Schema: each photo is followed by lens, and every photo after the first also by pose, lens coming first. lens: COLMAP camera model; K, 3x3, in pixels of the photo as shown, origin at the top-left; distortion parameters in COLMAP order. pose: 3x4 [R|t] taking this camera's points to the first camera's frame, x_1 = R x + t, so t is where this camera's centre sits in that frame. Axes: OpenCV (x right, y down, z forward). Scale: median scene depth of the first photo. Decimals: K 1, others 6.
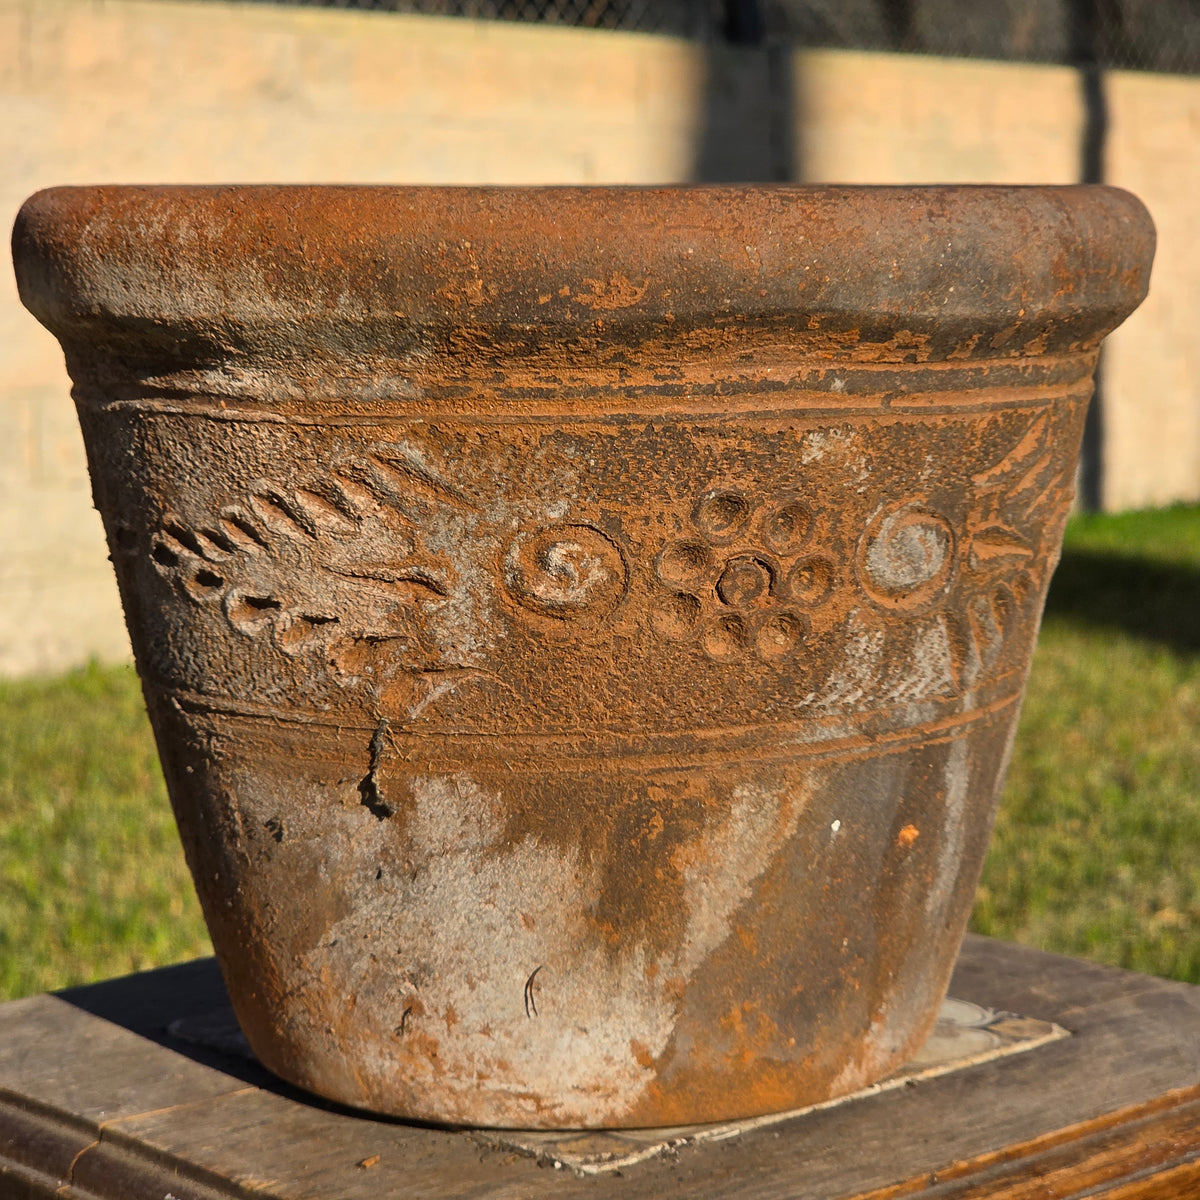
lens RADIAL K [[3157.1, 0, 600.0], [0, 3157.1, 600.0], [0, 0, 1]] dist [-0.805028, 11.850514]
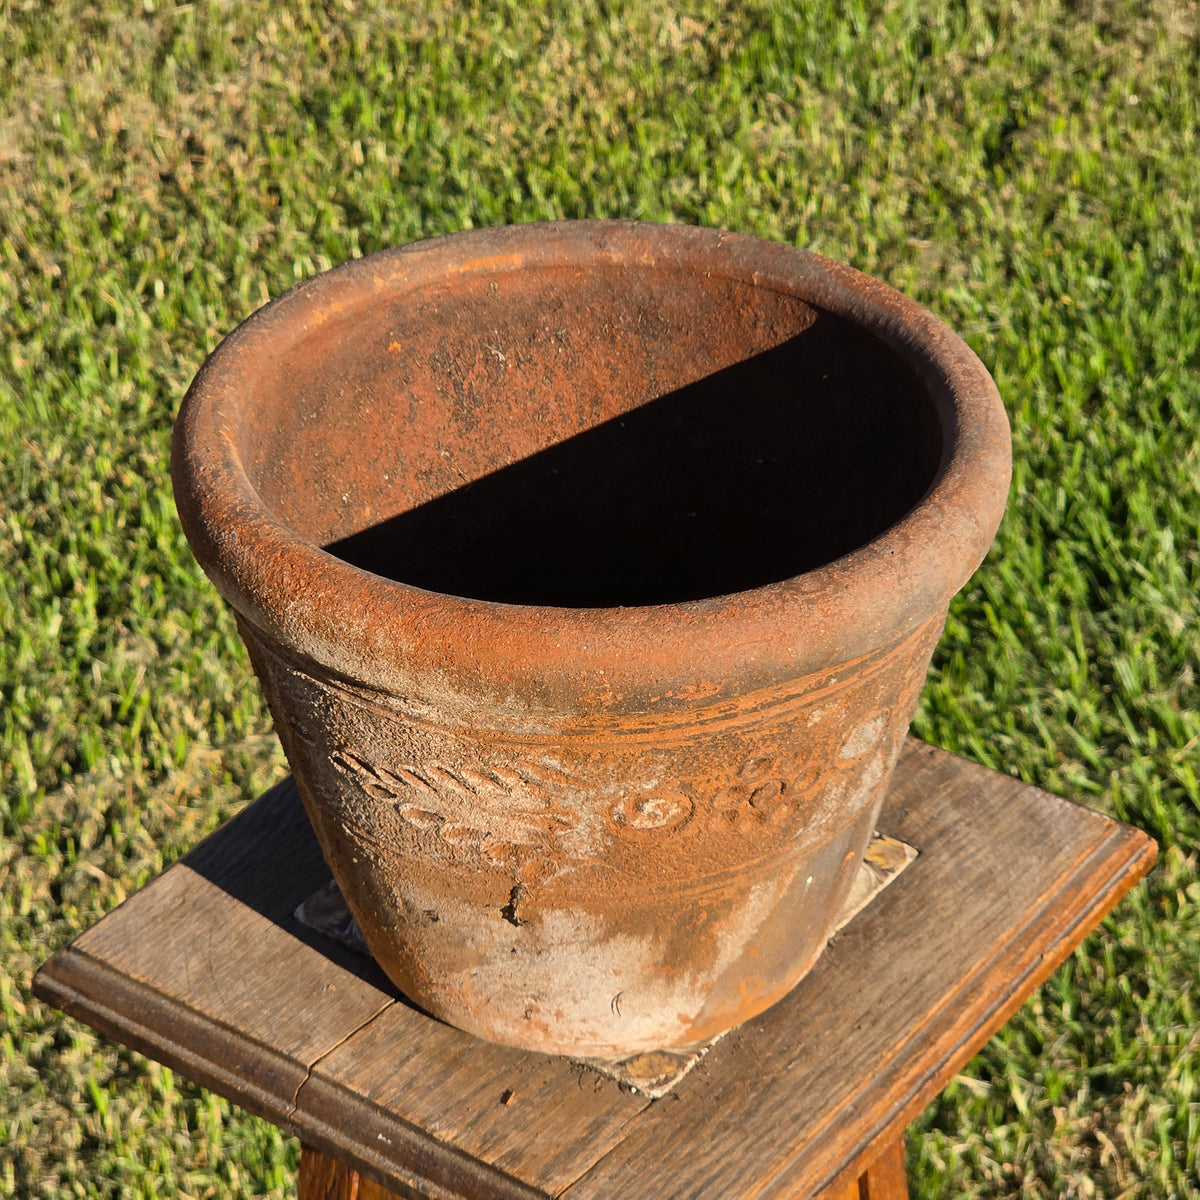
lens RADIAL K [[3075.5, 0, 552.7], [0, 3075.5, 599.8], [0, 0, 1]] dist [-1.158416, 23.270500]
pose [[0.983602, -0.113788, 0.139925, -0.232788], [0.040088, 0.894377, 0.445515, -0.697019], [-0.175840, -0.432600, 0.884272, -0.207281]]
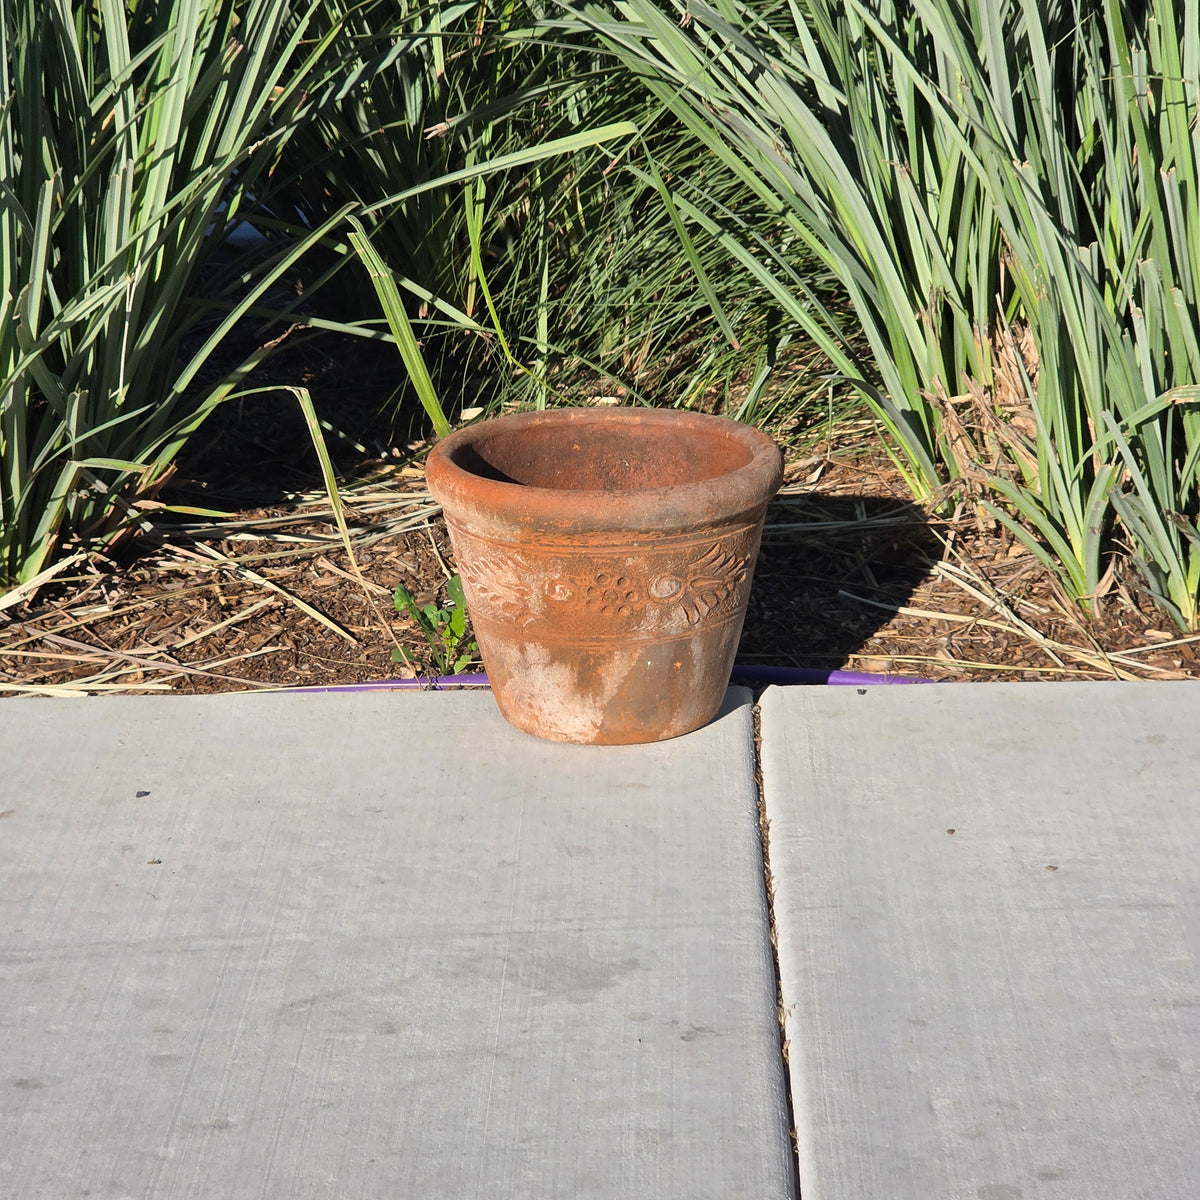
lens RADIAL K [[3157.1, 0, 600.0], [0, 3157.1, 600.0], [0, 0, 1]] dist [-0.805028, 11.850514]
pose [[0.963052, 0.063981, -0.261606, 0.903837], [-0.017956, 0.984463, 0.174669, -0.584060], [0.268717, -0.163518, 0.949238, -2.219255]]
